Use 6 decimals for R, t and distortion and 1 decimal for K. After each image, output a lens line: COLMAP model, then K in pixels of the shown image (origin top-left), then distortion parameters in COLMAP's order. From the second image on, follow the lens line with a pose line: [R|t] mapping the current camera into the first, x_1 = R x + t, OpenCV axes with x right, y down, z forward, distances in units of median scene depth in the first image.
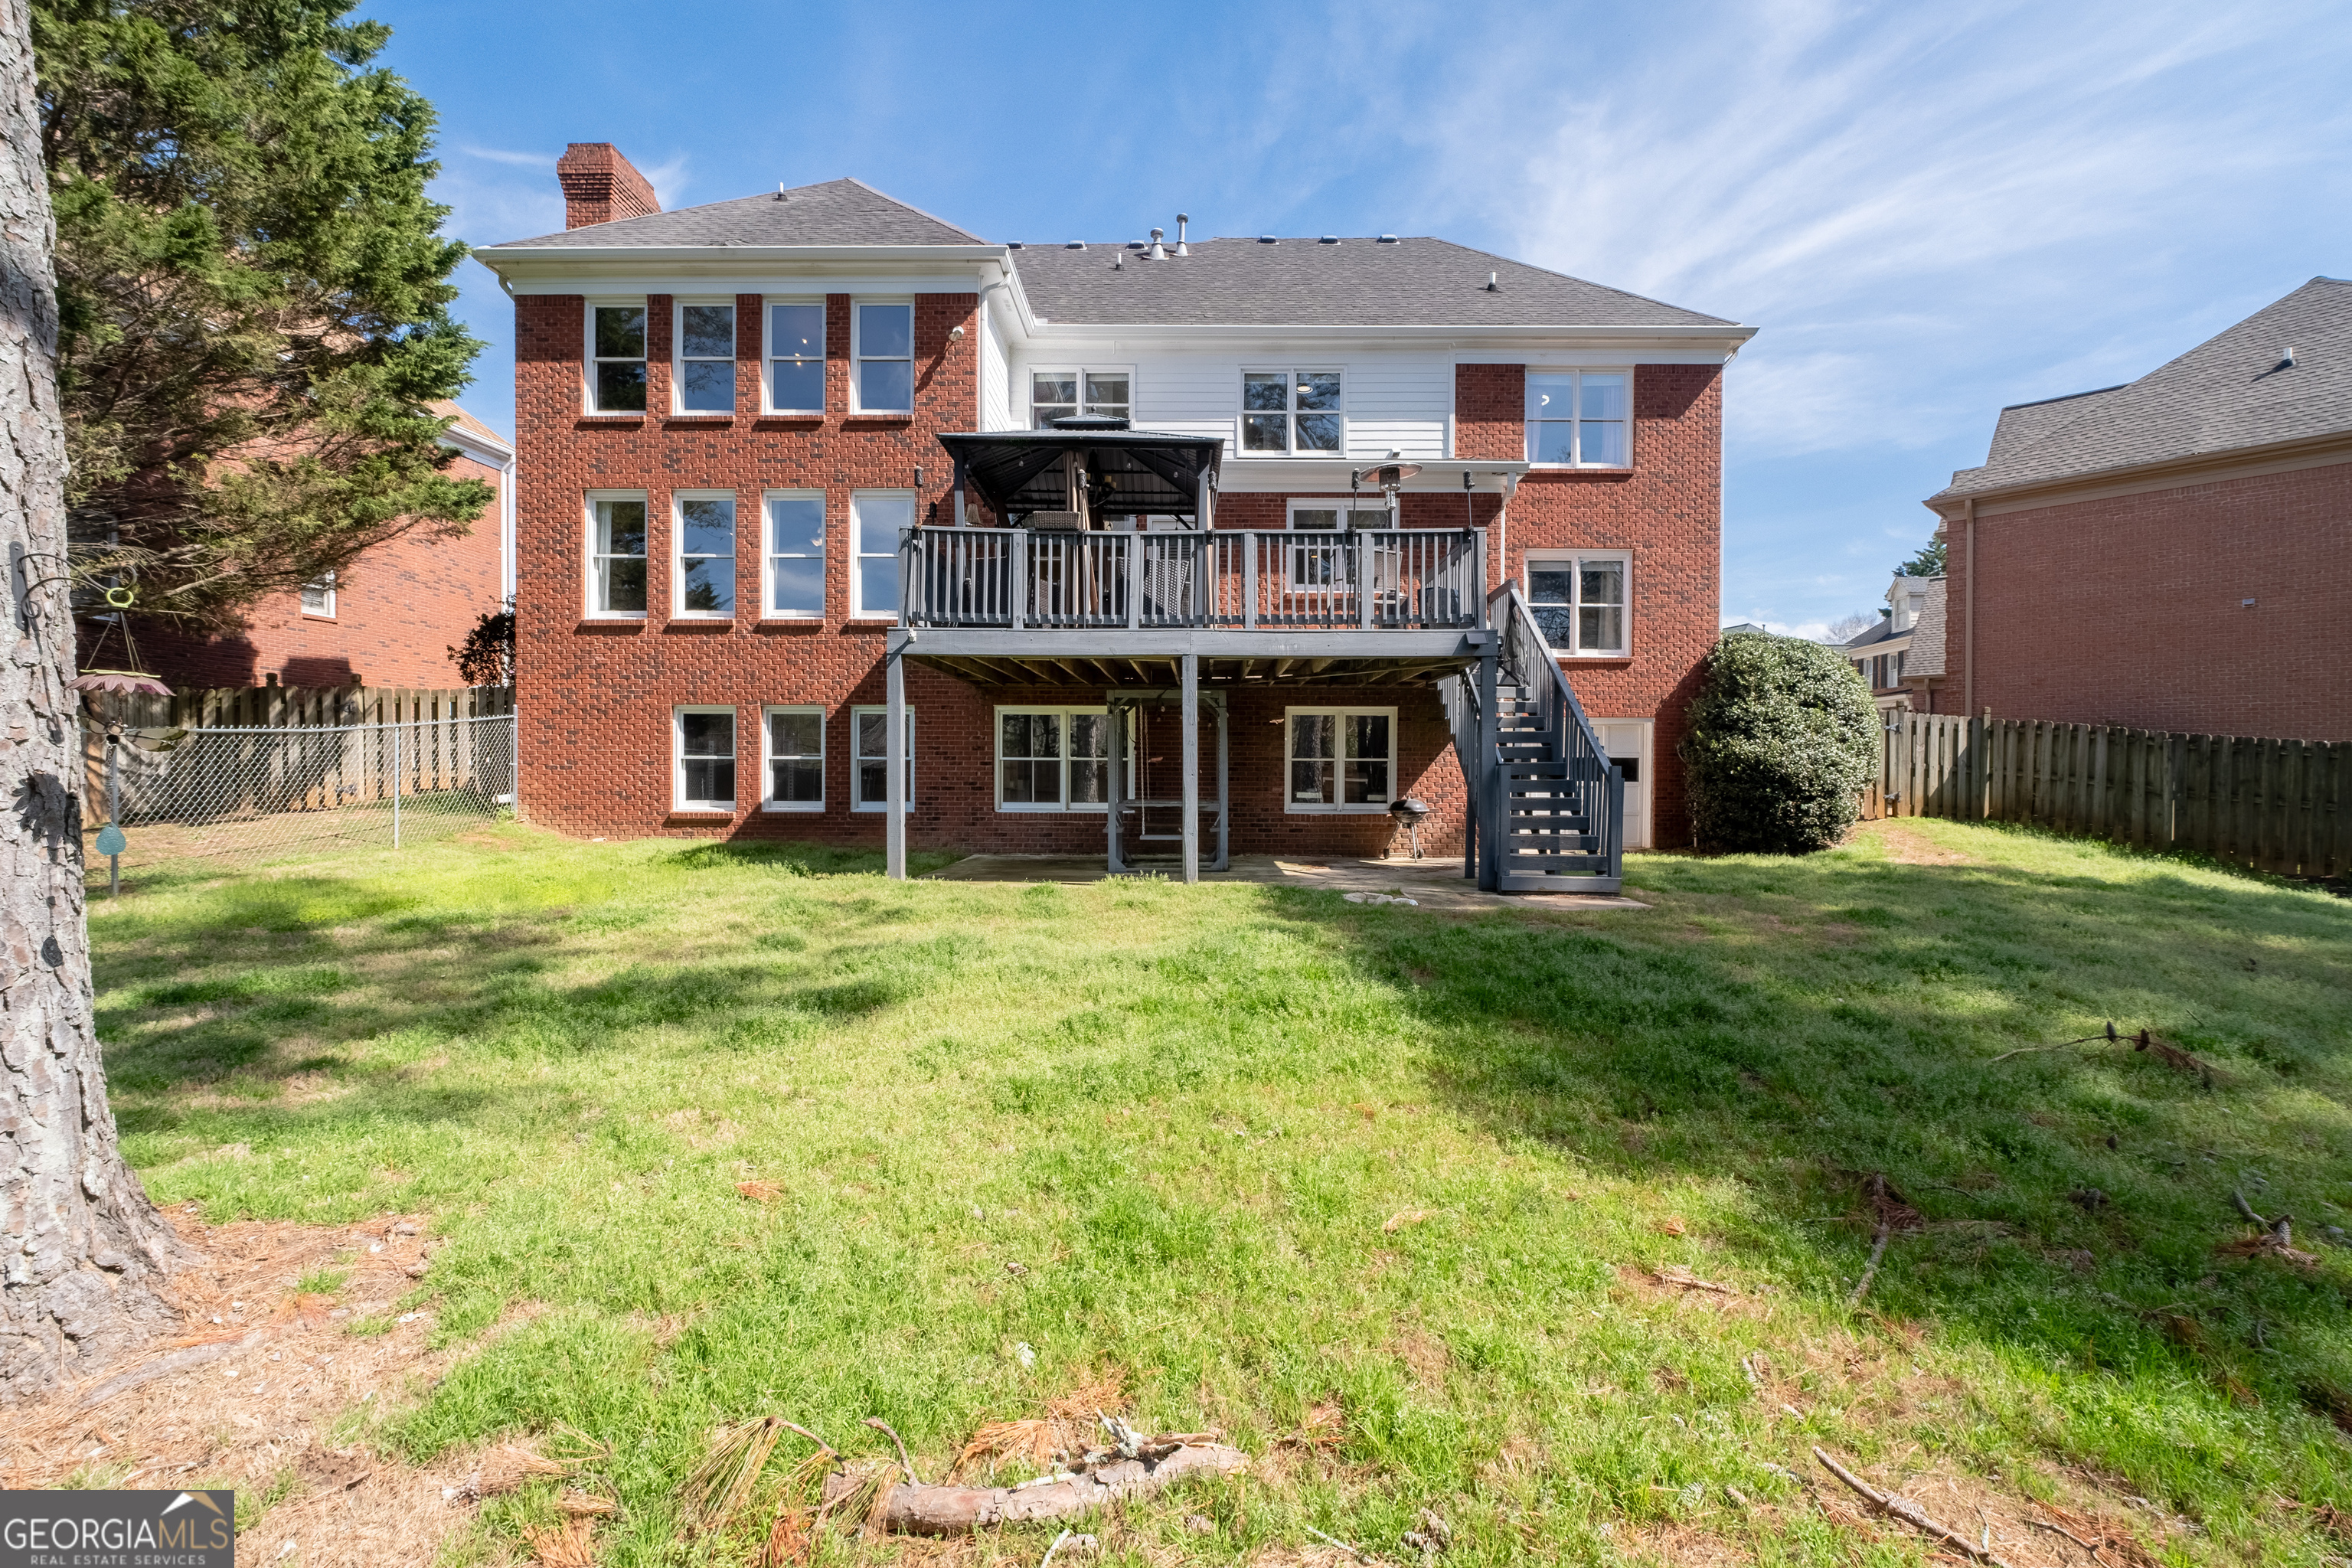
lens RADIAL K [[991.5, 0, 1177.3], [0, 991.5, 779.8], [0, 0, 1]] dist [-0.005104, 0.001038]
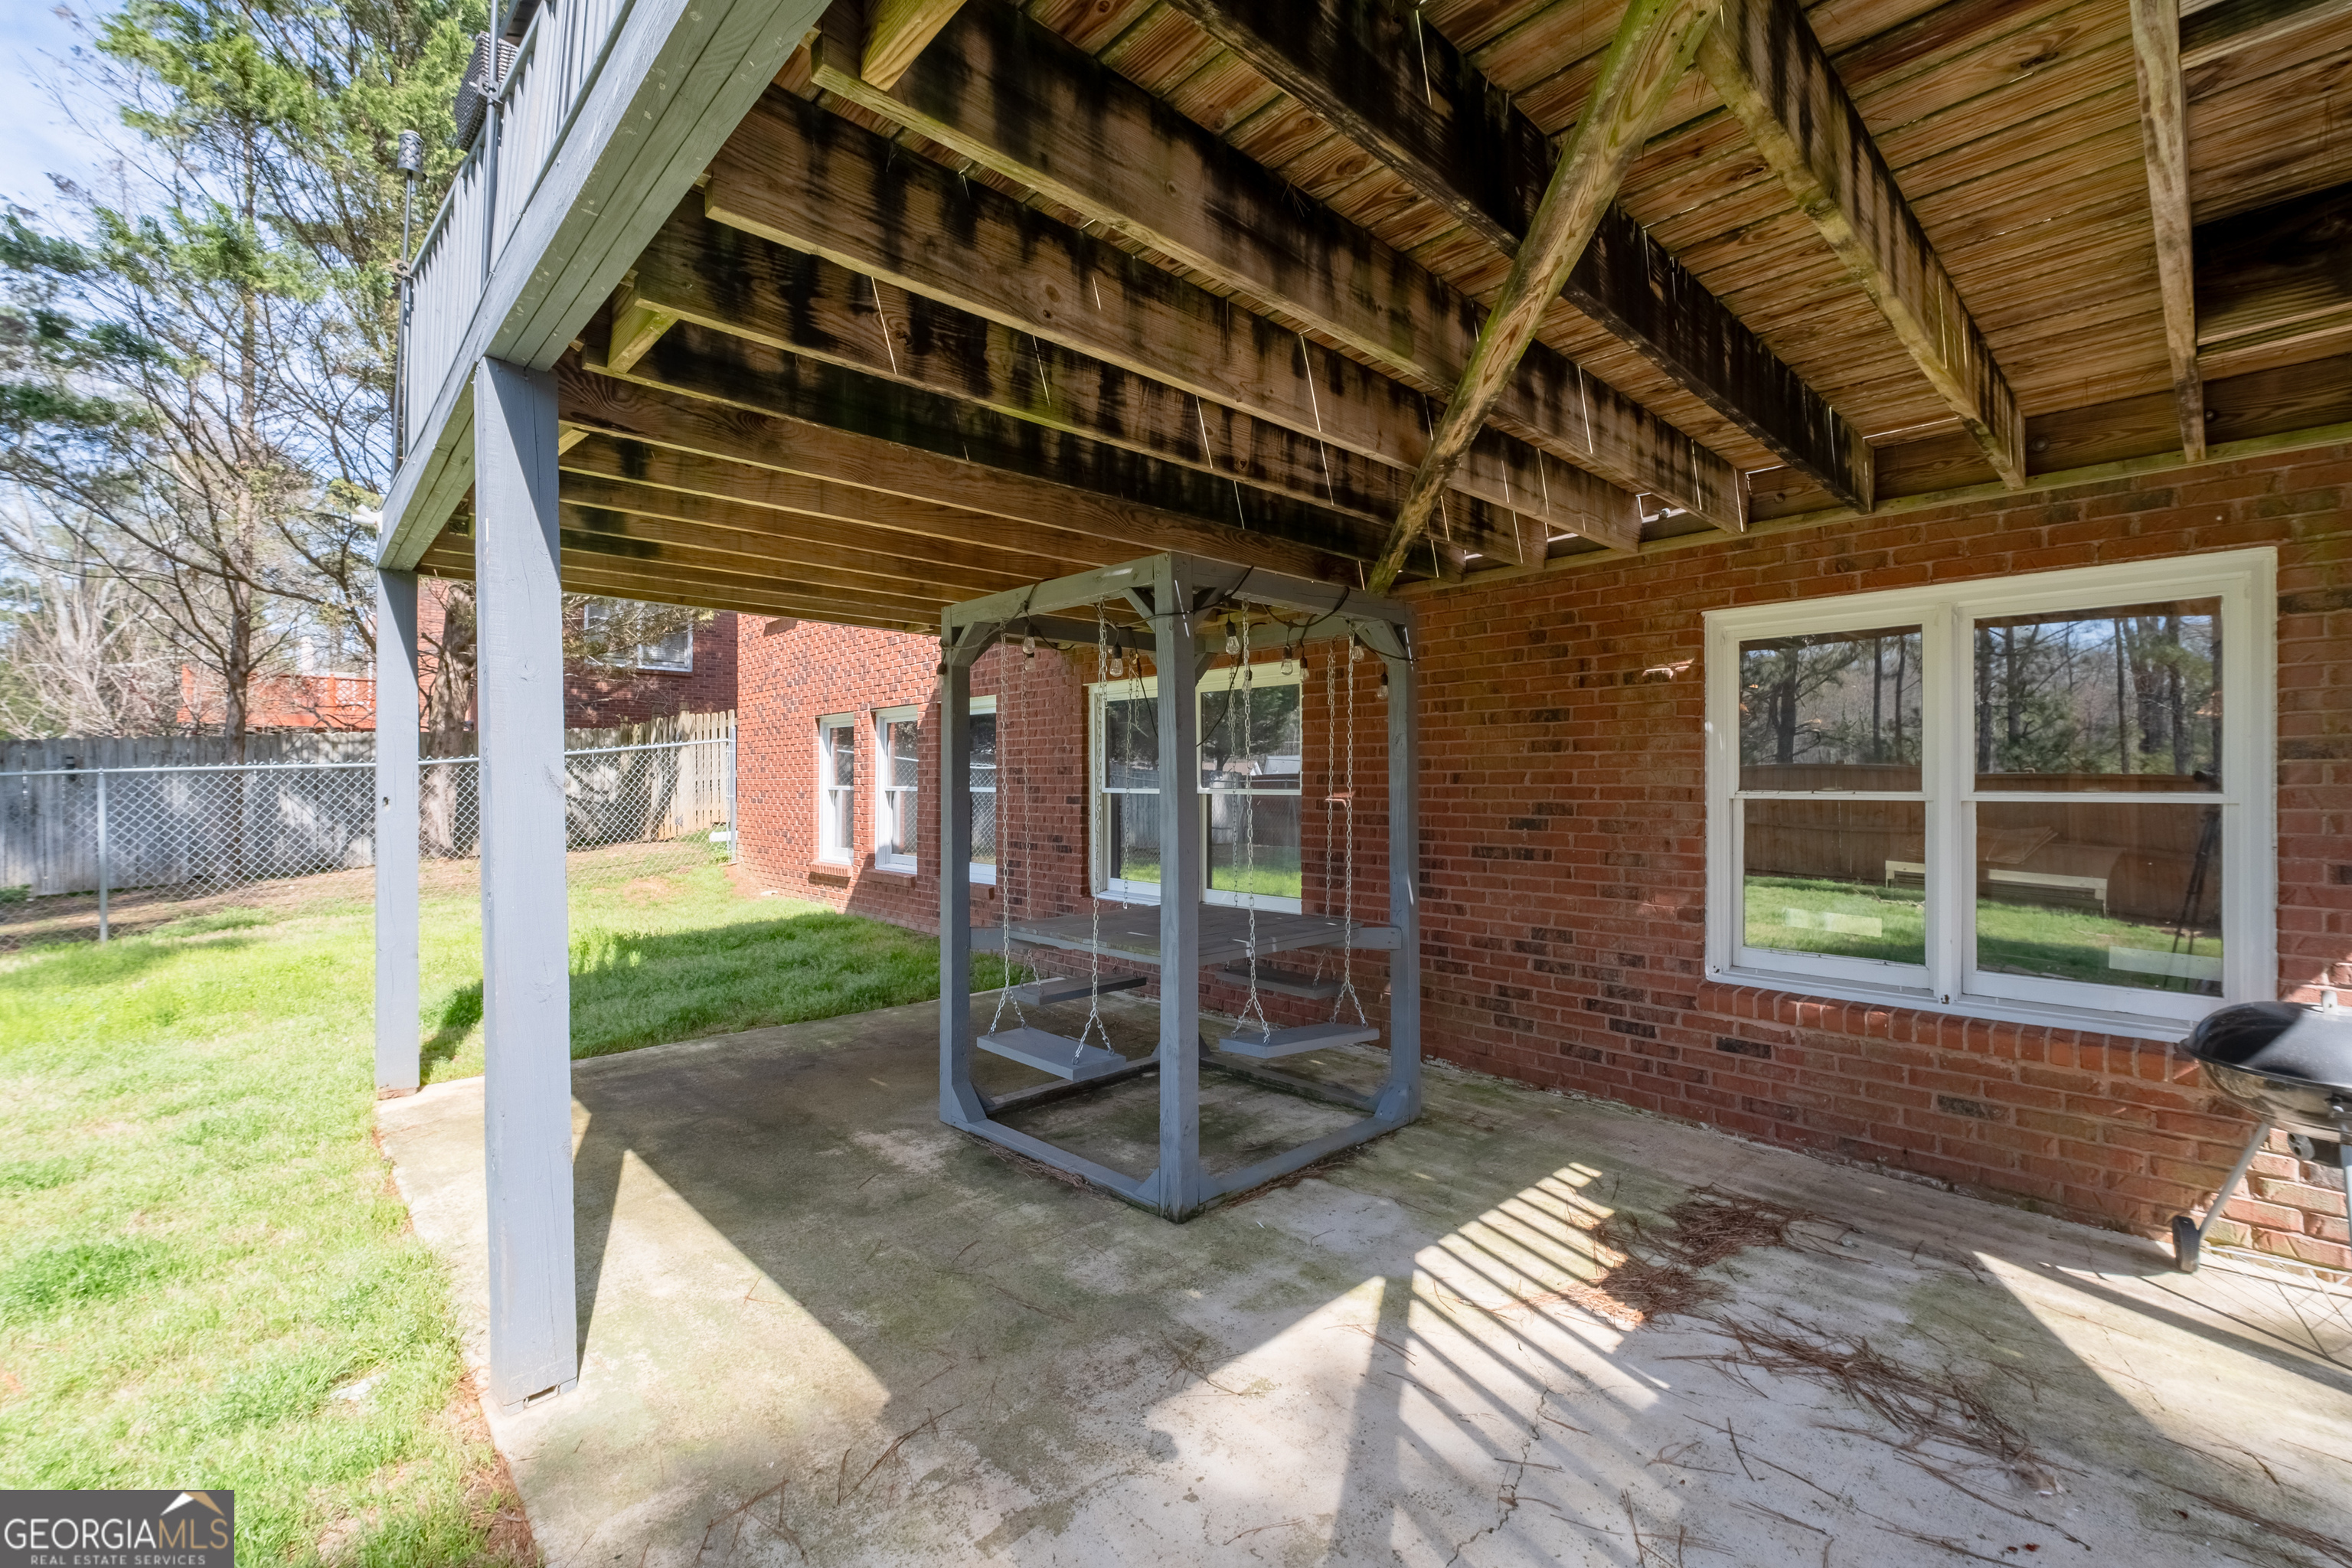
lens RADIAL K [[991.5, 0, 1191.0], [0, 991.5, 774.9], [0, 0, 1]] dist [-0.005104, 0.001038]
pose [[0.707697, -0.007551, -0.706476, 0.187840], [-0.006536, 0.999830, -0.017233, -0.018140], [0.706486, 0.016813, 0.707527, 0.623988]]
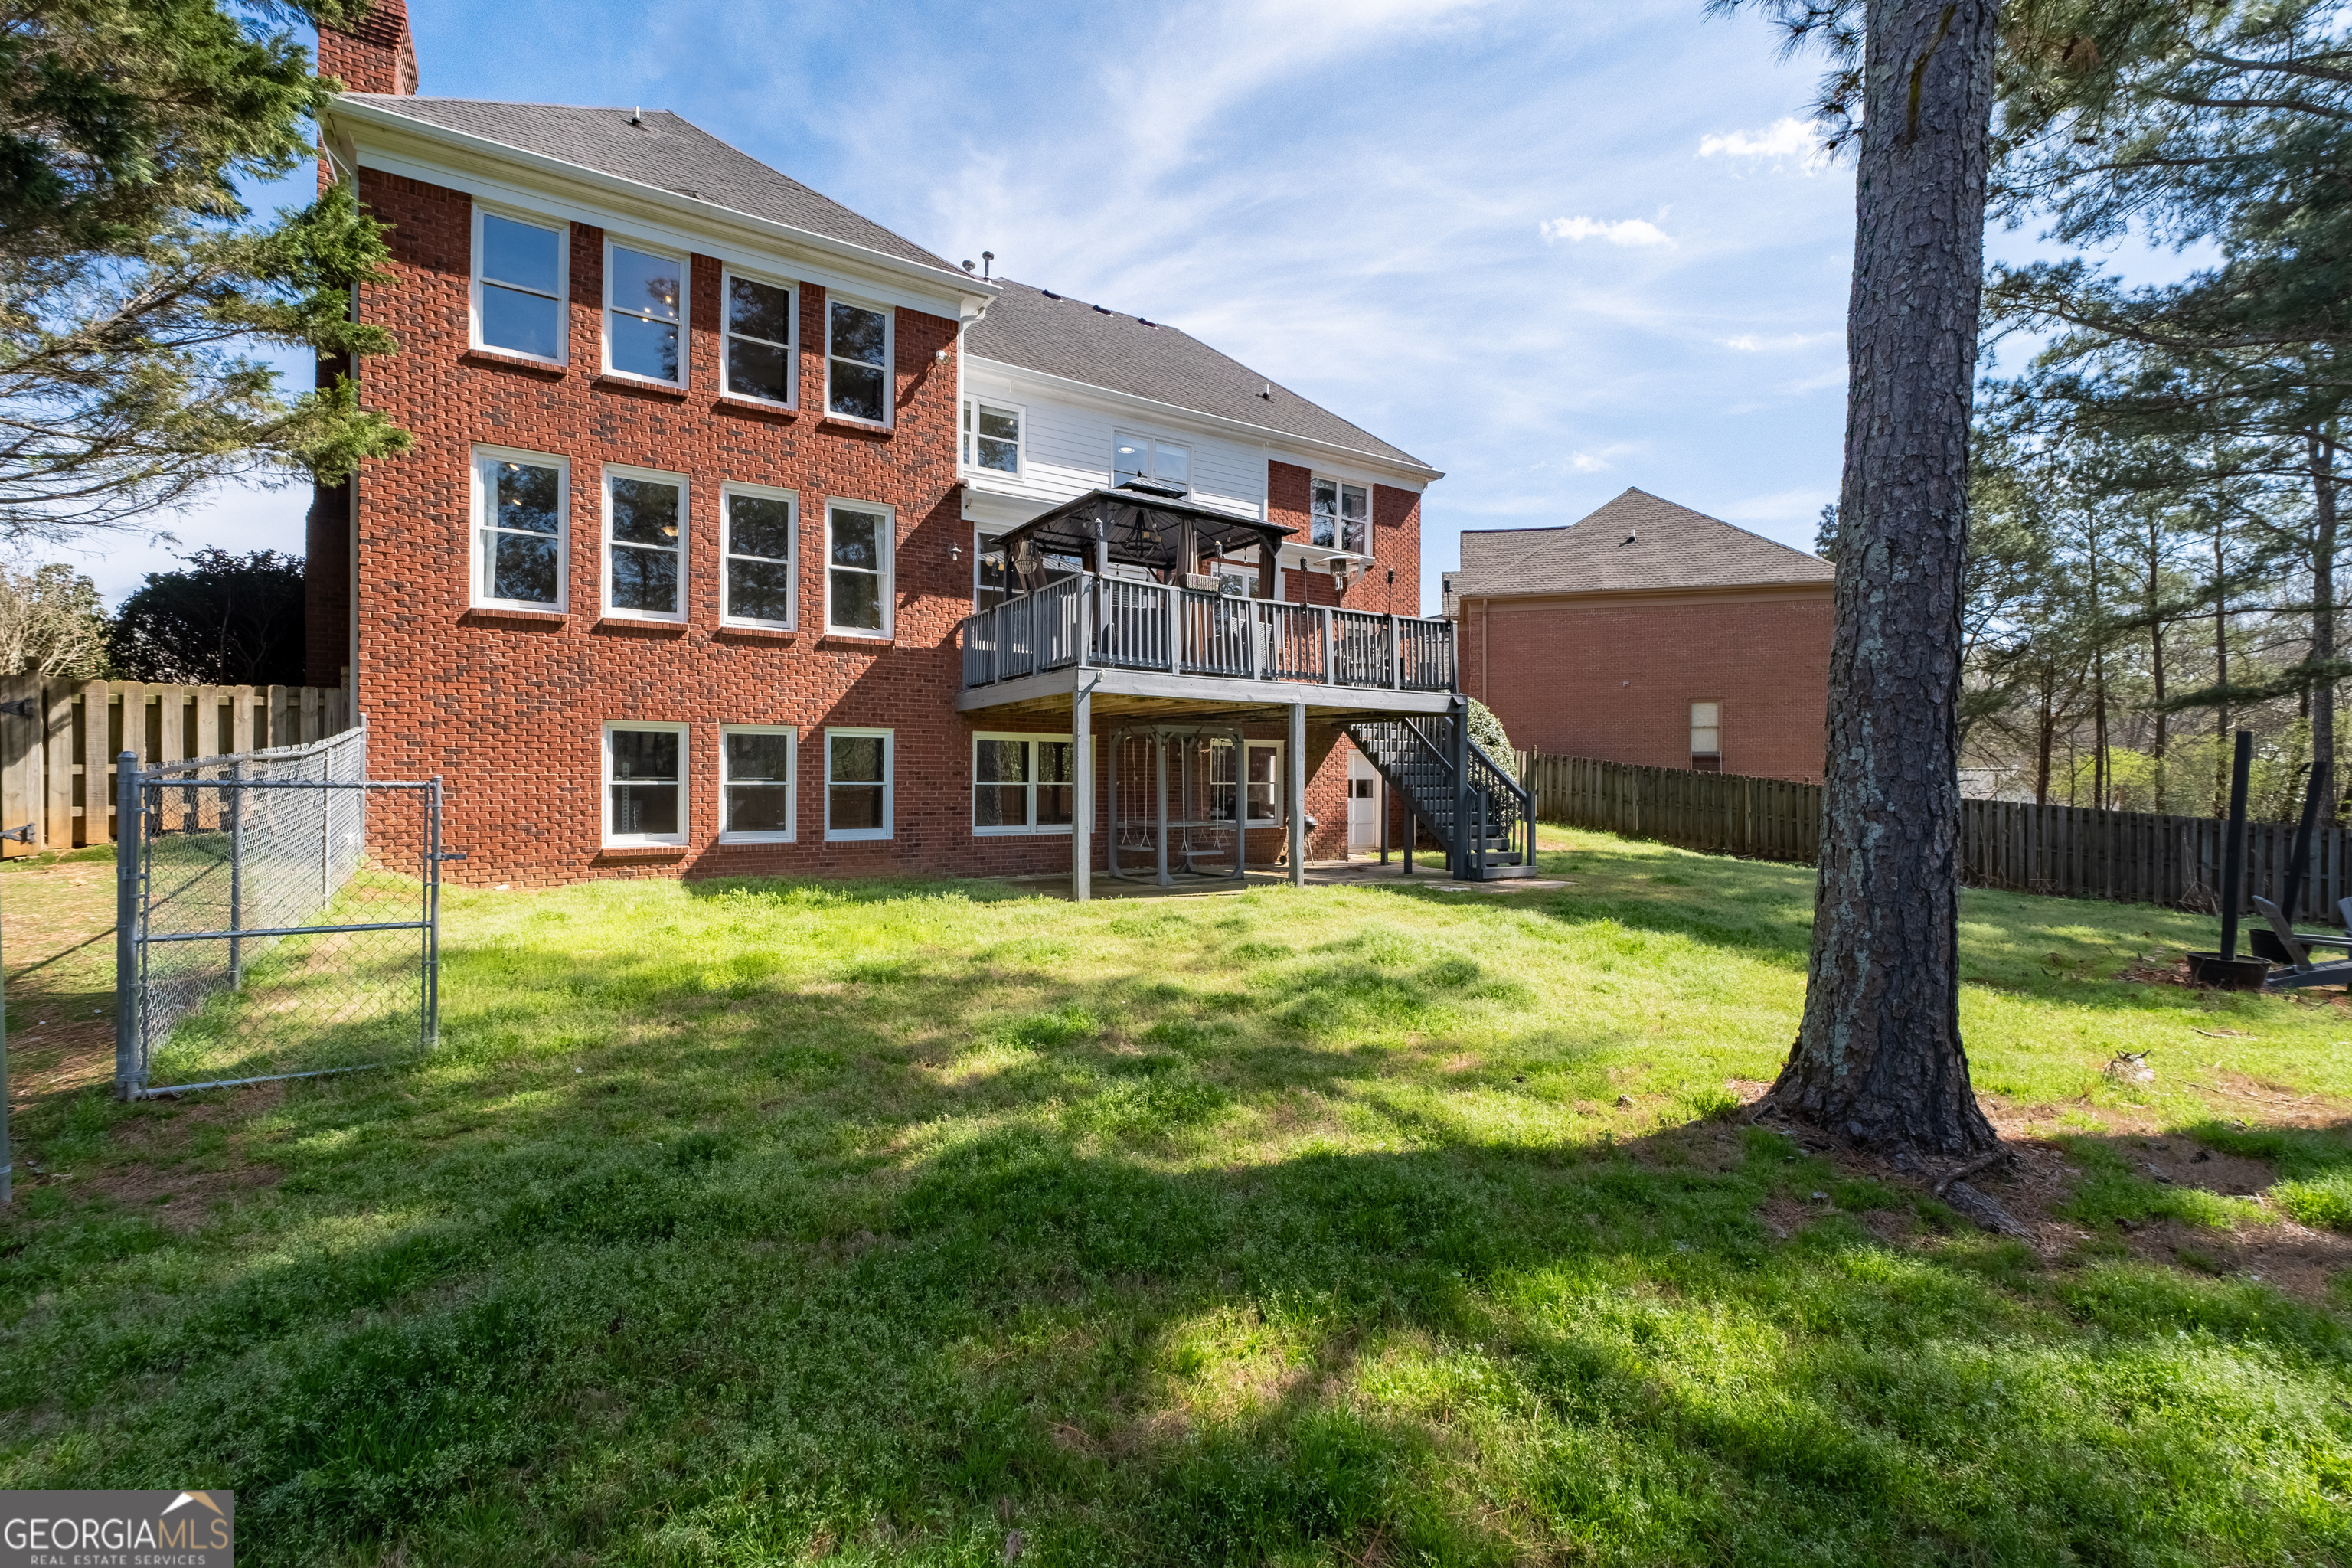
lens RADIAL K [[991.5, 0, 1174.1], [0, 991.5, 774.4], [0, 0, 1]] dist [-0.005104, 0.001038]
pose [[0.838578, 0.001553, 0.544779, -0.516352], [0.005556, 0.999920, -0.011403, -0.016539], [-0.544753, 0.012589, 0.838502, 0.038585]]
